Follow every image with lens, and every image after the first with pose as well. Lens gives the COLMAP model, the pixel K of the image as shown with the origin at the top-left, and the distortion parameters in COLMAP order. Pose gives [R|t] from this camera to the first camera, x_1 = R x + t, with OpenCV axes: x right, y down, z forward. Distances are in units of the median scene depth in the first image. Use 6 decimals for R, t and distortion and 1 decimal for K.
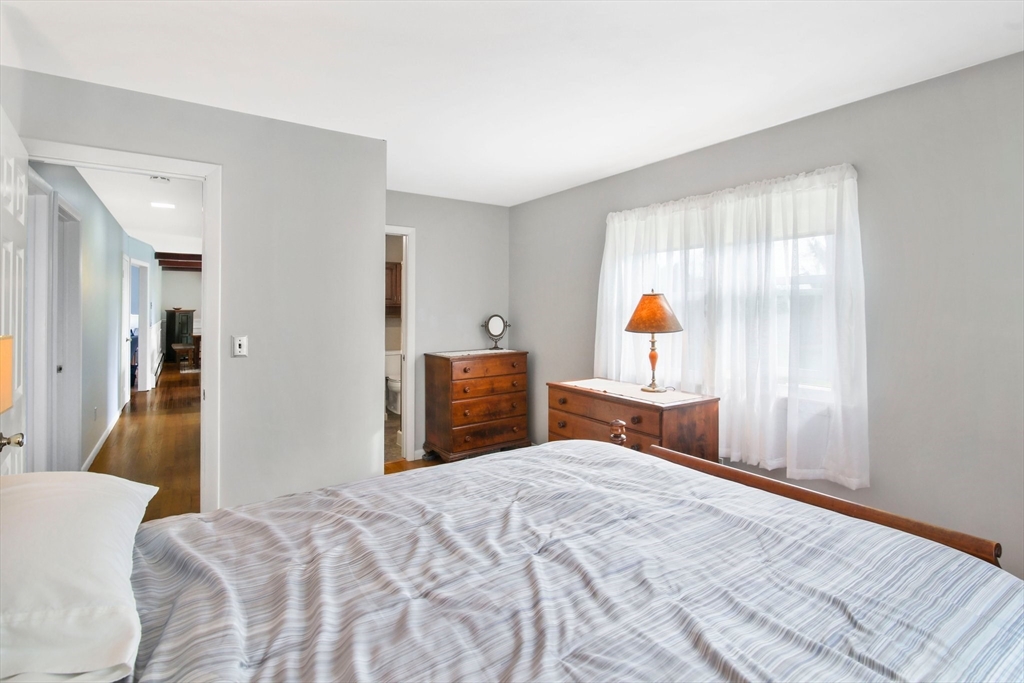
lens RADIAL K [[484.4, 0, 512.0], [0, 484.4, 341.5], [0, 0, 1]] dist [-0.014538, 0.000029]
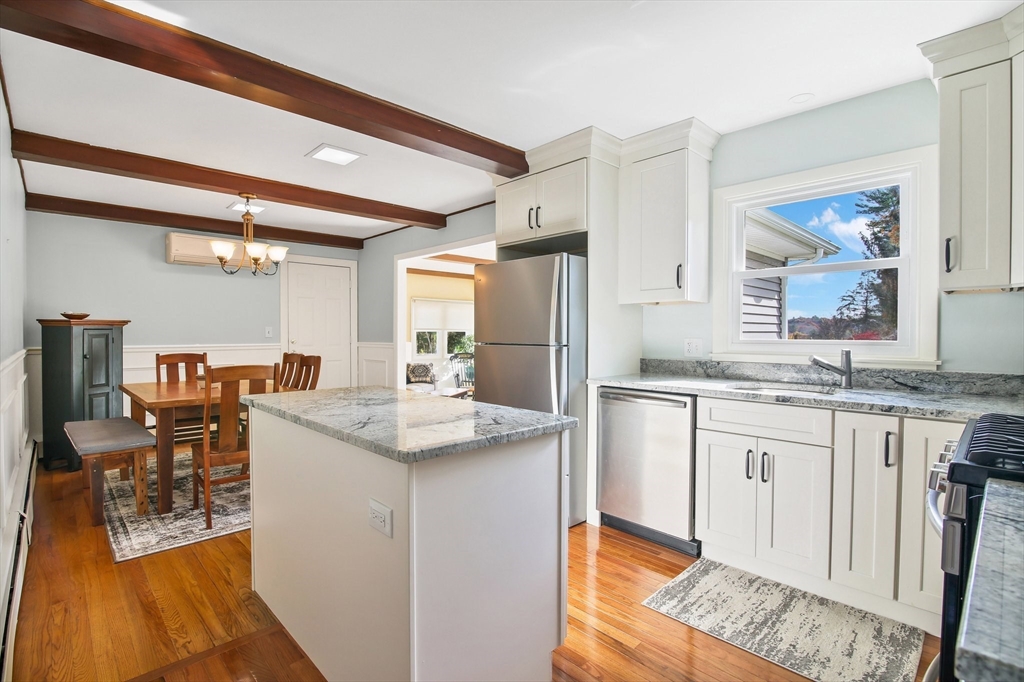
lens RADIAL K [[484.4, 0, 512.0], [0, 484.4, 341.0], [0, 0, 1]] dist [-0.014538, 0.000029]
pose [[0.986949, -0.004108, 0.160978, -0.435377], [0.000866, 0.999795, 0.020207, -0.057622], [-0.161028, -0.019804, 0.986751, 0.599276]]
